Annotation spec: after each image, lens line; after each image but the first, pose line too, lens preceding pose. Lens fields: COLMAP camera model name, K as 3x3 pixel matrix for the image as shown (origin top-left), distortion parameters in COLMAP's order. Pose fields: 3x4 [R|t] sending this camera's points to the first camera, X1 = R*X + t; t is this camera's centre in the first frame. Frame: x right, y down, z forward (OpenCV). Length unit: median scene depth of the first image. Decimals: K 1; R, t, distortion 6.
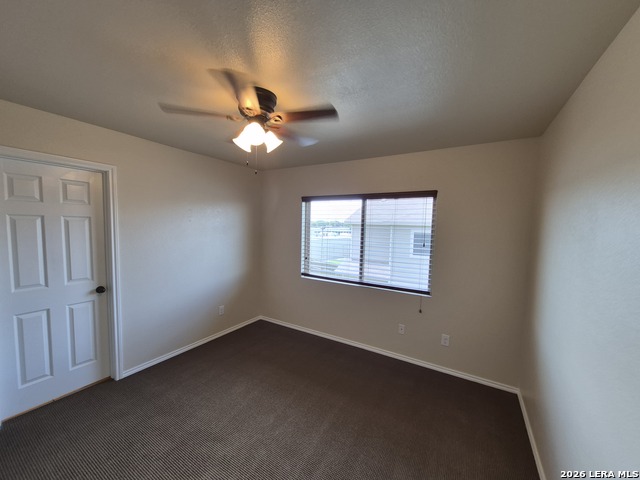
lens RADIAL K [[251.8, 0, 318.7], [0, 251.8, 242.8], [0, 0, 1]] dist [0.011564, -0.001984]
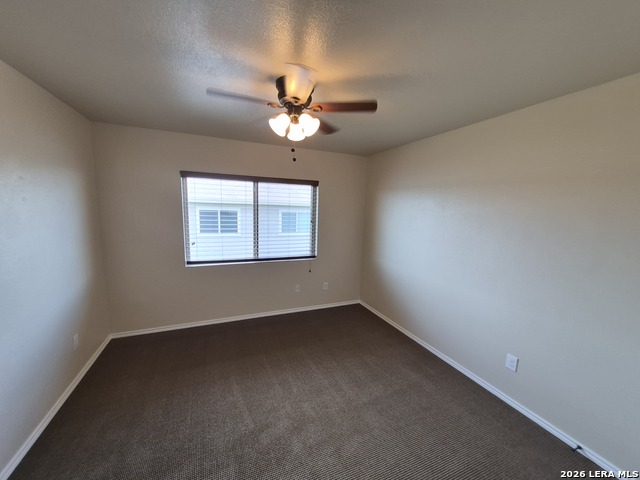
lens RADIAL K [[251.8, 0, 327.1], [0, 251.8, 237.9], [0, 0, 1]] dist [0.011564, -0.001984]
pose [[0.574899, -0.102241, 0.811811, -0.537229], [0.038946, 0.994457, 0.097663, -0.027536], [-0.817297, -0.024529, 0.575694, 0.136507]]
